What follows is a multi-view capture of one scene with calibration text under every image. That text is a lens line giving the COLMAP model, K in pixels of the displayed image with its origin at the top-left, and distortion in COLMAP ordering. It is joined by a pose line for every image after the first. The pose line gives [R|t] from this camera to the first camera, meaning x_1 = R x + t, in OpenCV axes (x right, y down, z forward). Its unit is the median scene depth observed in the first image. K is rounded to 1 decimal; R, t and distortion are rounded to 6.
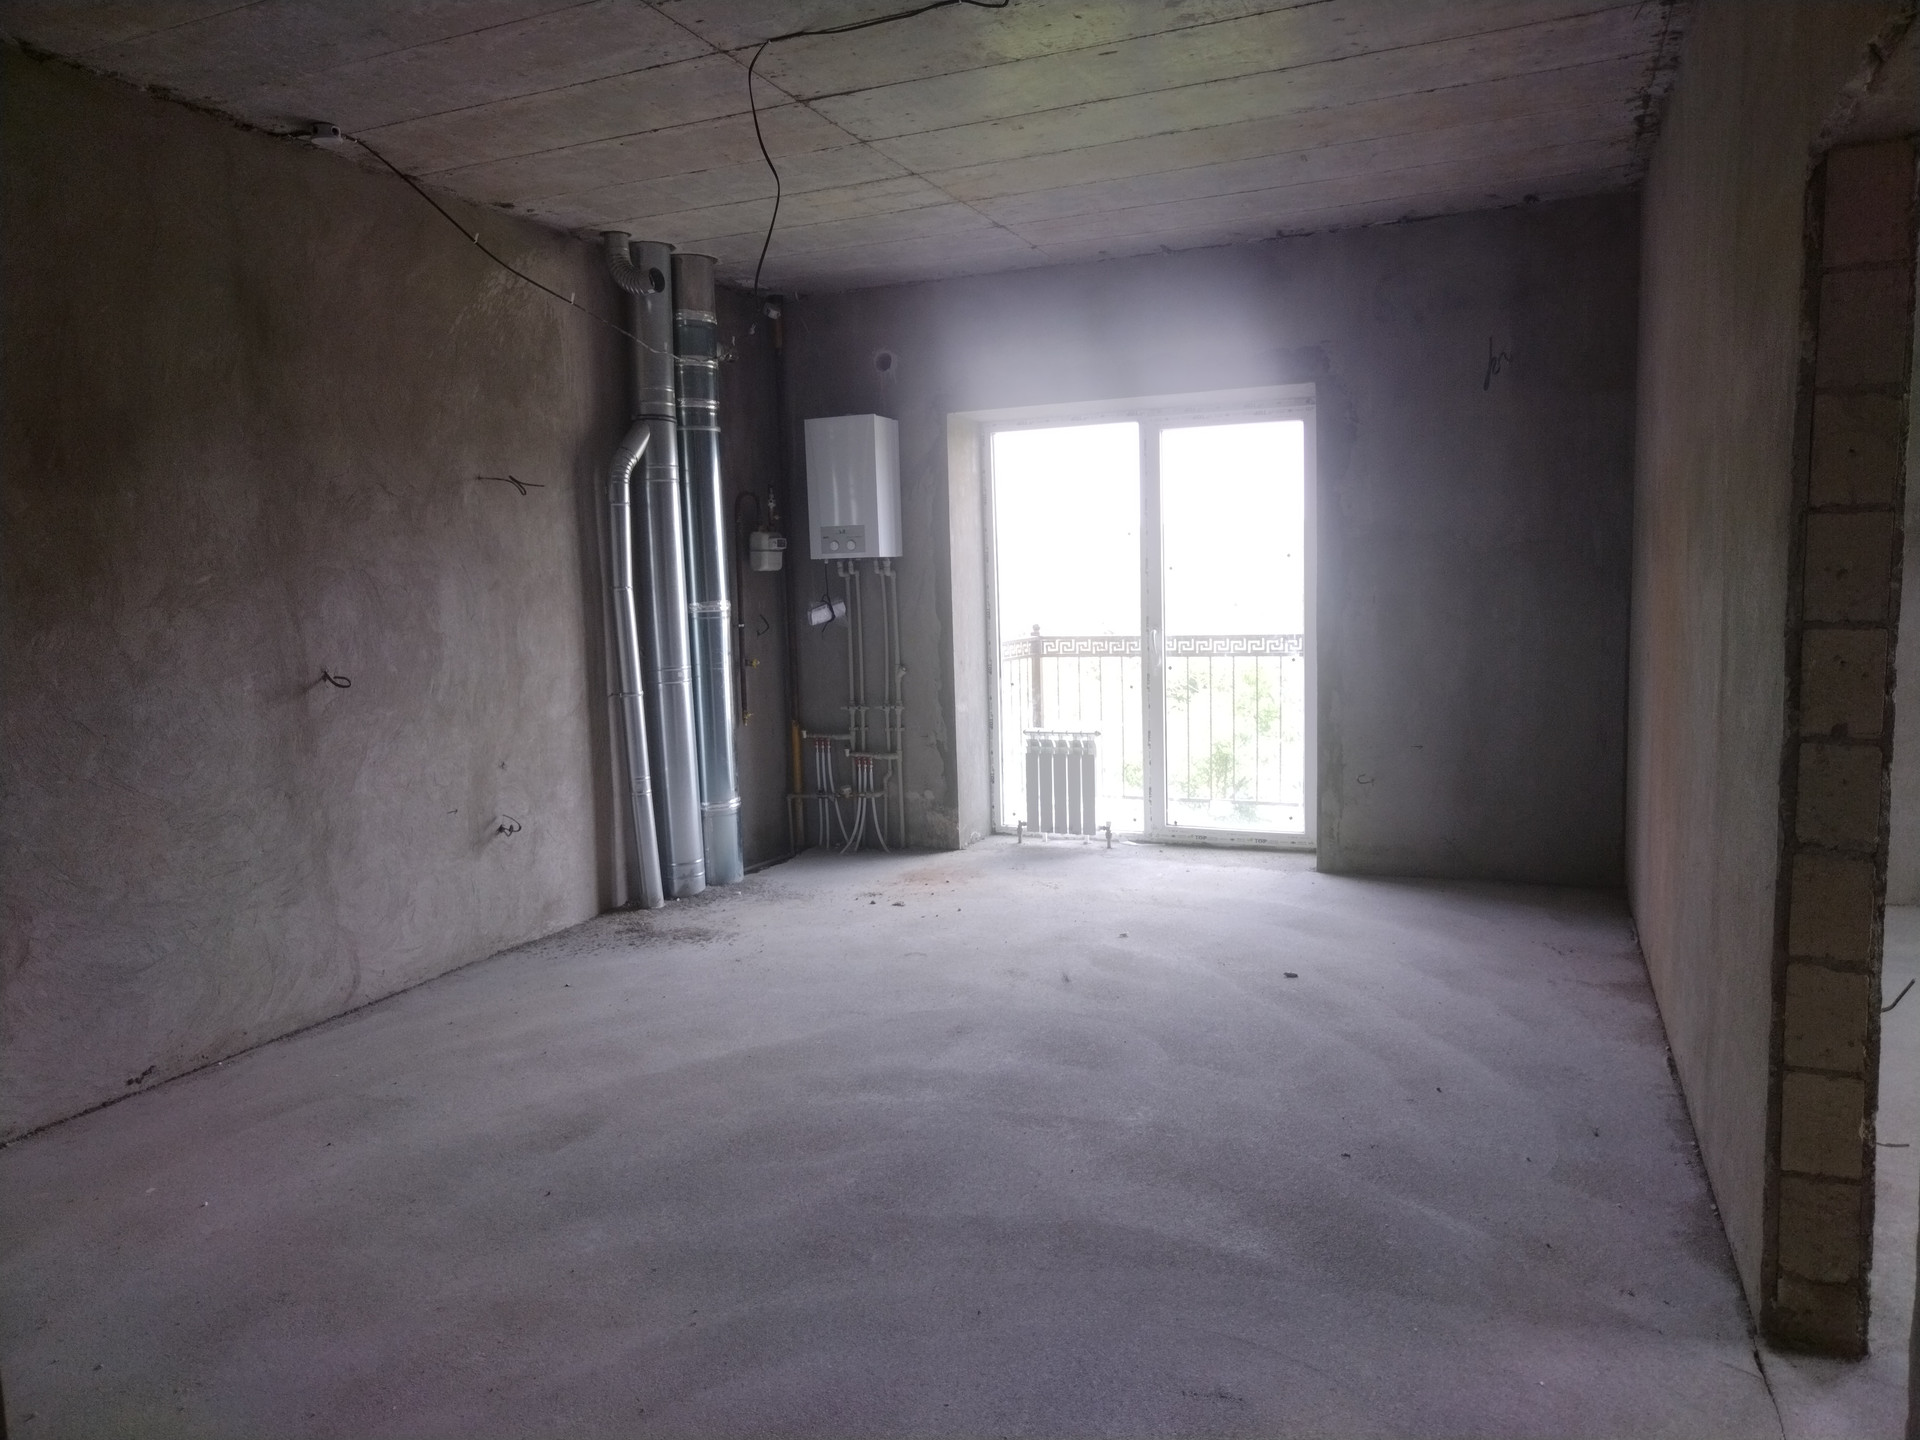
lens RADIAL K [[1339.4, 0, 972.0], [0, 1339.4, 717.7], [0, 0, 1]] dist [0.005300, 0.004907]
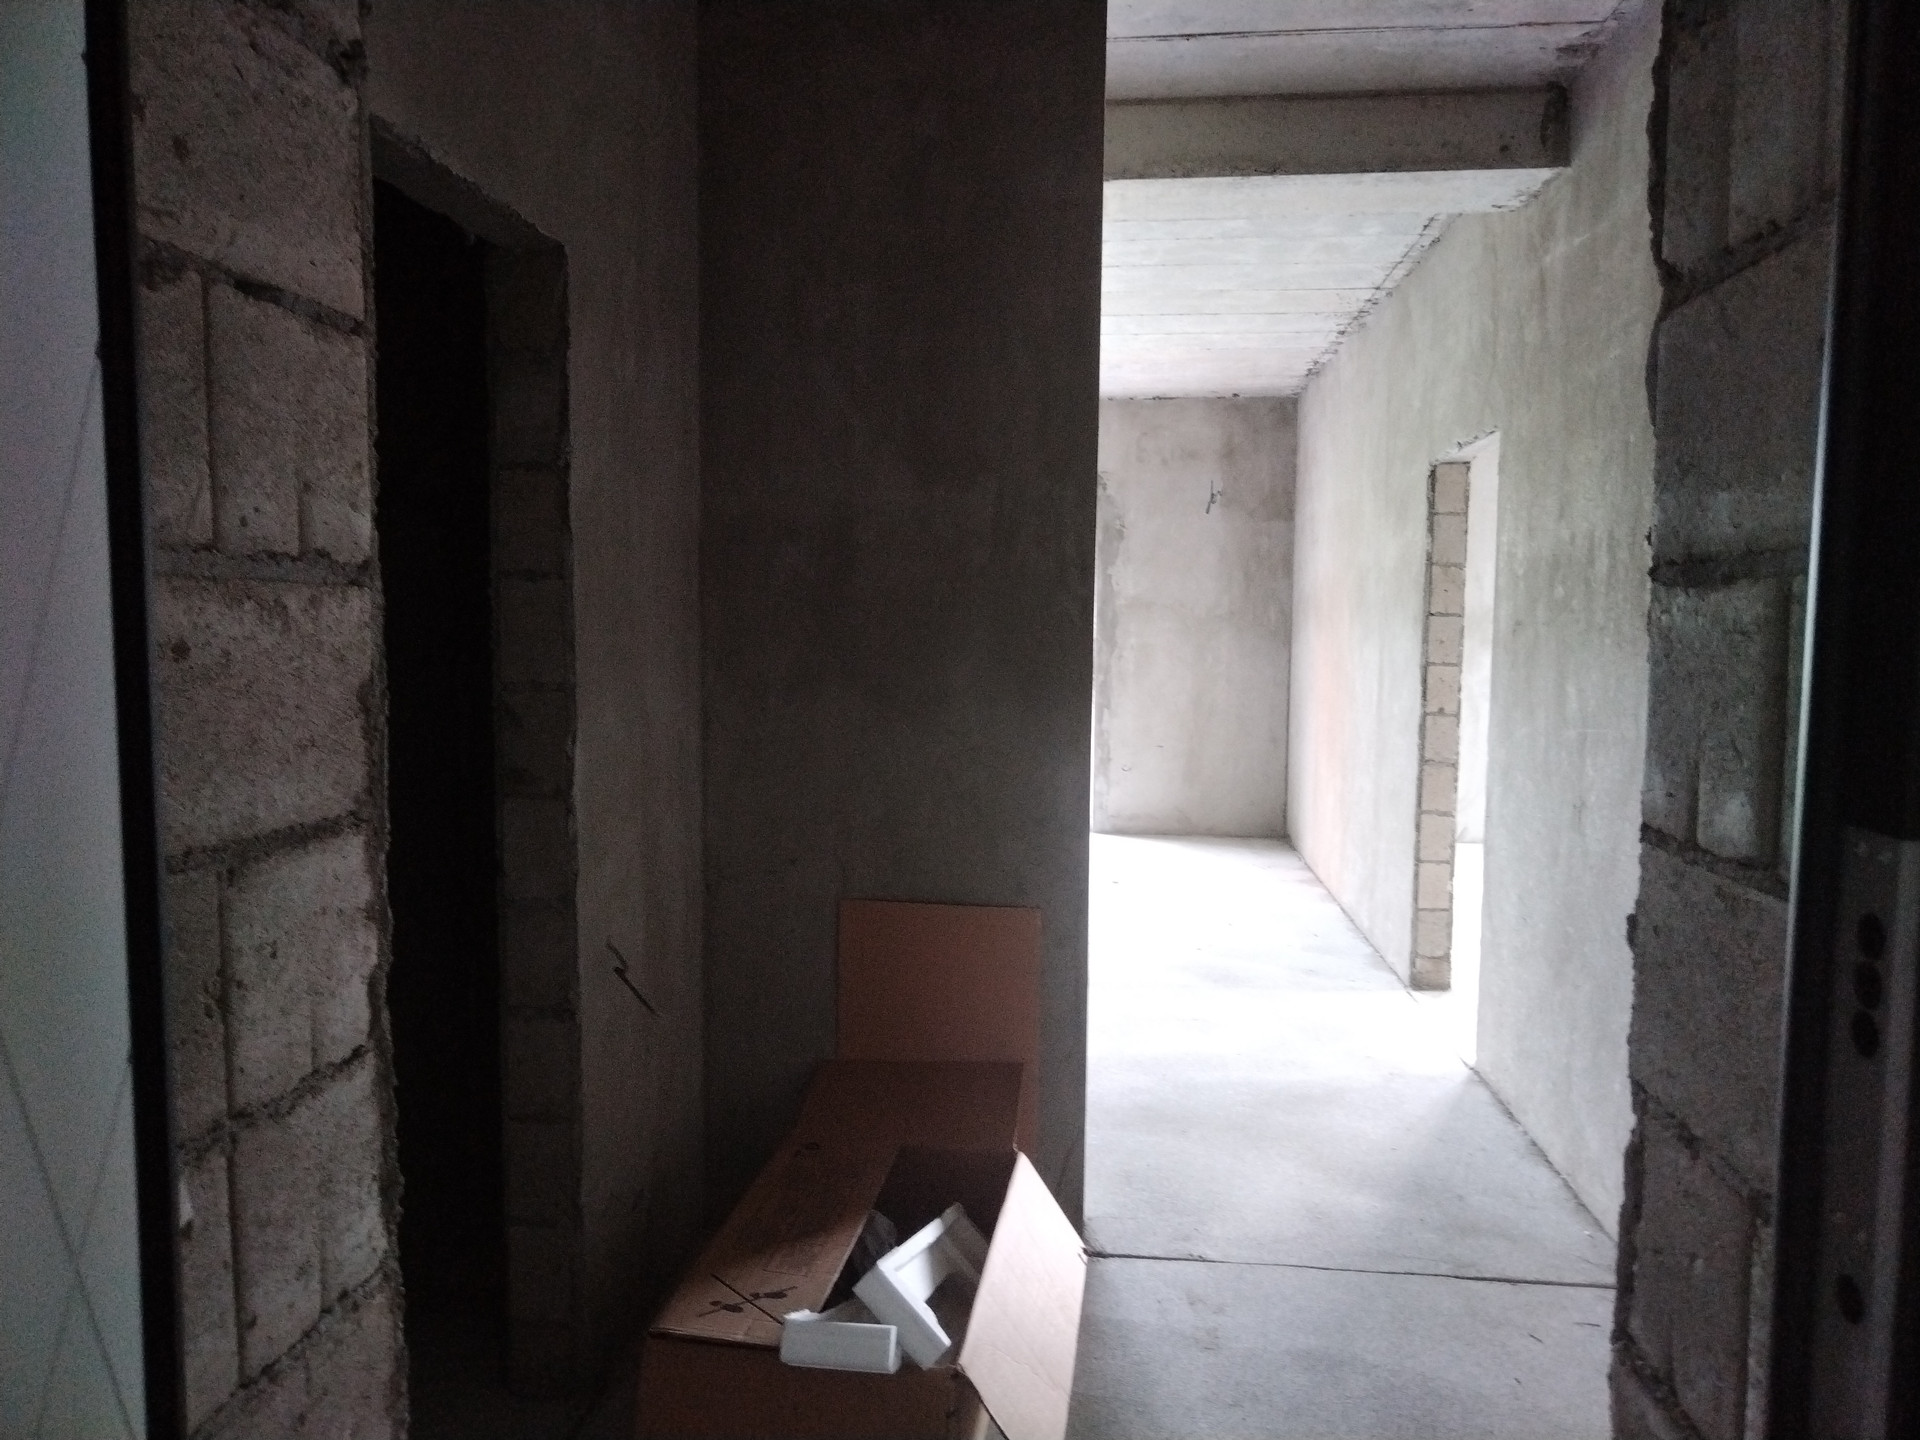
lens RADIAL K [[1487.7, 0, 960.0], [0, 1487.7, 720.0], [0, 0, 1]] dist [-0.001457, 0.000010]
pose [[0.947579, 0.016295, 0.319105, -0.924084], [-0.005130, 0.999346, -0.035797, 0.118359], [-0.319480, 0.032283, 0.947043, -1.120566]]
